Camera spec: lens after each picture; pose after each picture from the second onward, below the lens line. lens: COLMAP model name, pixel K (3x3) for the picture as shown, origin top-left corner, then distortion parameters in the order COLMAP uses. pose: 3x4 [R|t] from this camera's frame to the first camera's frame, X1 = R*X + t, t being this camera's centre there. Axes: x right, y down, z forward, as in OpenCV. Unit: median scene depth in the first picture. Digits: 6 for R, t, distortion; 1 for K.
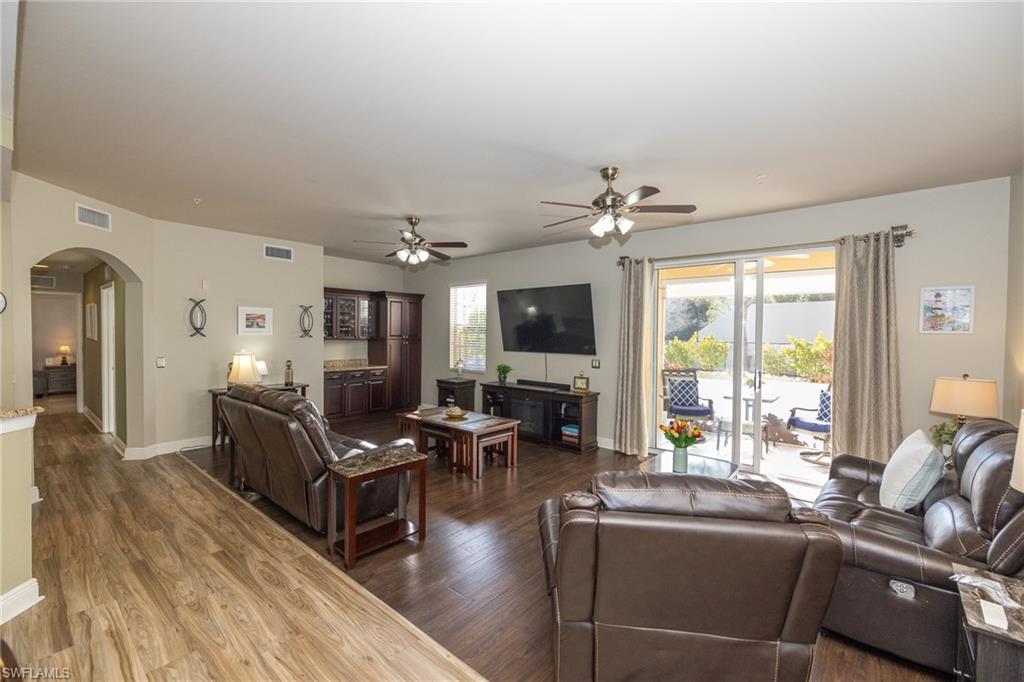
lens RADIAL K [[421.9, 0, 500.0], [0, 421.9, 342.3], [0, 0, 1]] dist [0.001574, 0.000403]
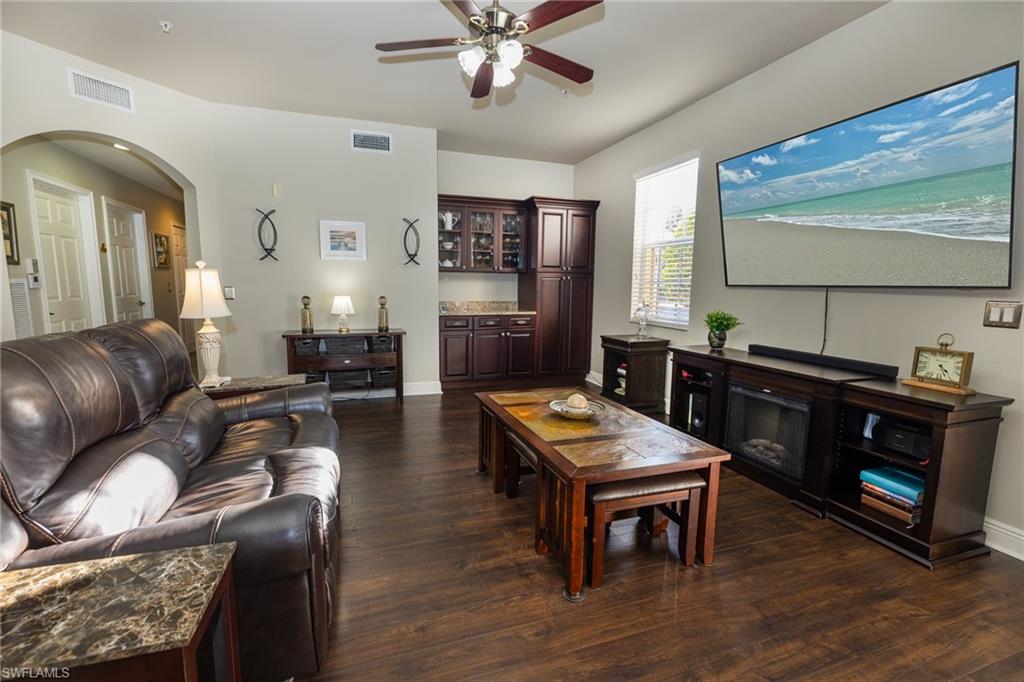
lens RADIAL K [[436.8, 0, 510.7], [0, 436.8, 337.4], [0, 0, 1]] dist [0.002212, 0.000378]
pose [[0.870651, 0.058668, -0.488389, 0.050314], [-0.013495, 0.995337, 0.095507, 0.038989], [0.491715, -0.076563, 0.867384, 0.470497]]
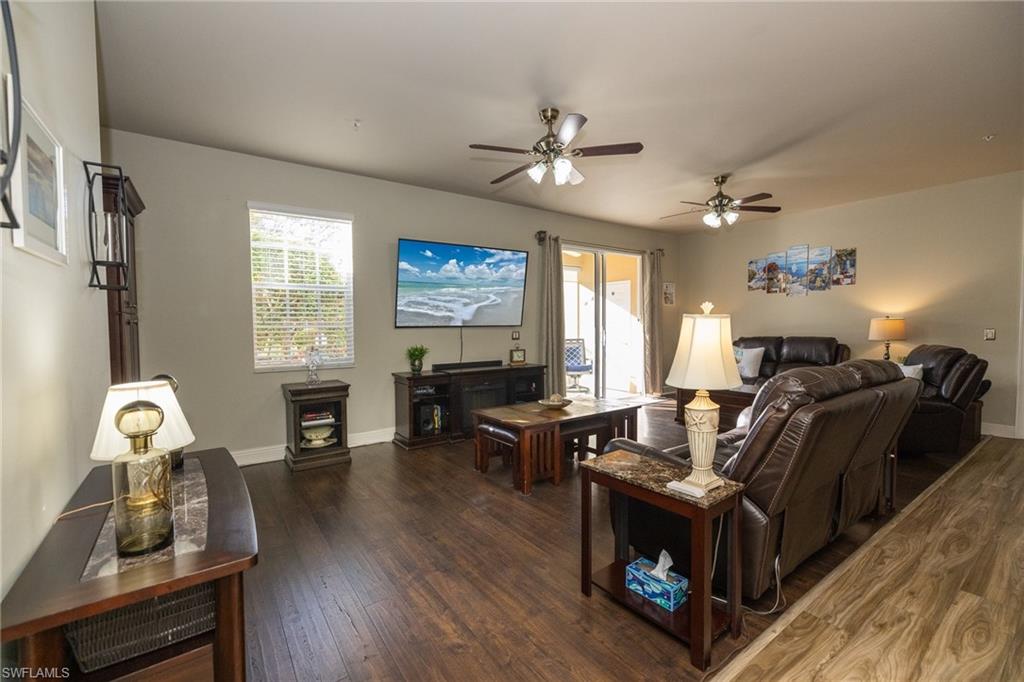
lens RADIAL K [[436.8, 0, 510.7], [0, 436.8, 337.4], [0, 0, 1]] dist [0.002212, 0.000378]
pose [[0.227305, -0.039468, 0.973023, -0.728911], [0.031292, 0.998958, 0.033210, 0.020739], [-0.973321, 0.022899, 0.228304, 0.751626]]
